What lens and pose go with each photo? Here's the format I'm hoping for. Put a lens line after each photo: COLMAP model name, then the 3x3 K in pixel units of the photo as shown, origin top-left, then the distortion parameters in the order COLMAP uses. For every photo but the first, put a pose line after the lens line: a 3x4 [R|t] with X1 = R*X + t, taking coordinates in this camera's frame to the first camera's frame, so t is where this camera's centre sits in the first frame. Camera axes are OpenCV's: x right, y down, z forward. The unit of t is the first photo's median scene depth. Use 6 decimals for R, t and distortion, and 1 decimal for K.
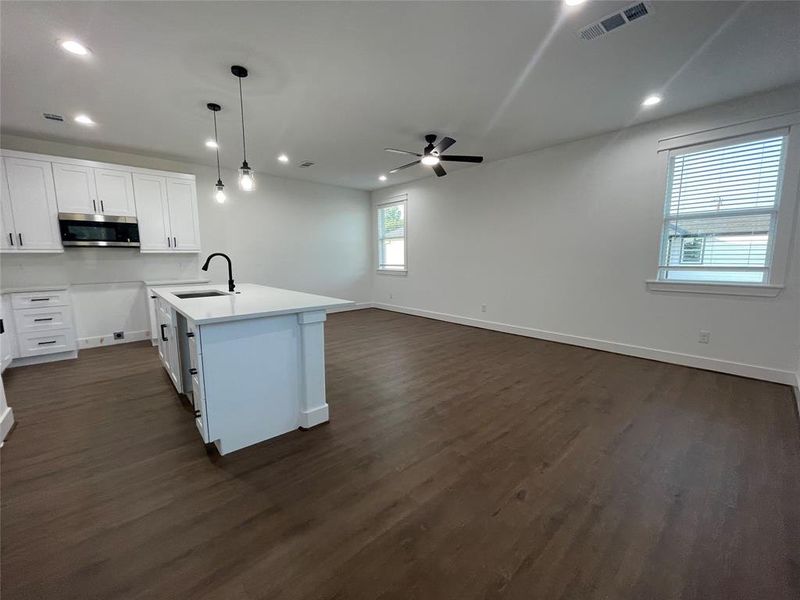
lens RADIAL K [[322.0, 0, 399.8], [0, 322.0, 299.5], [0, 0, 1]] dist [-0.002557, -0.000134]
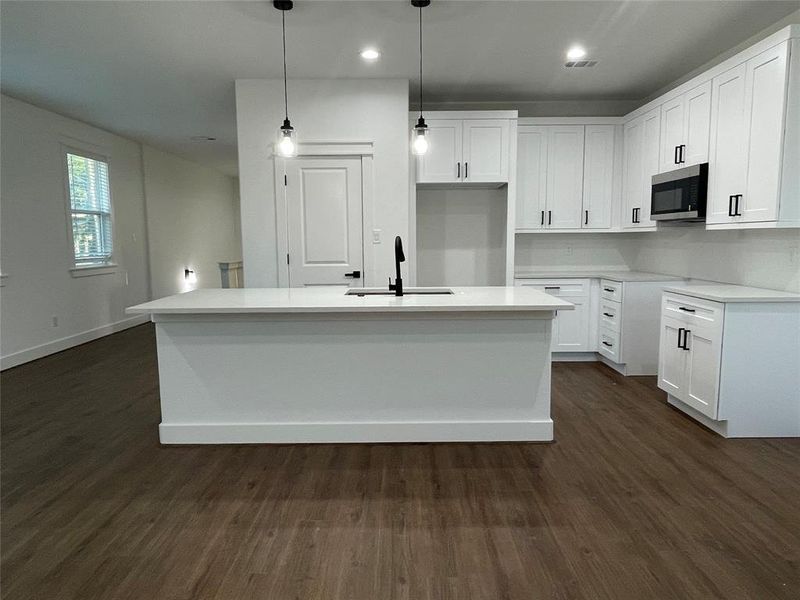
lens RADIAL K [[519.1, 0, 400.0], [0, 519.1, 300.0], [0, 0, 1]] dist [-0.012193, -0.003743]
pose [[-0.669610, 0.101695, -0.735718, 0.187514], [-0.085477, 0.973448, 0.212352, -0.193944], [0.737778, 0.205080, -0.643137, 1.359385]]
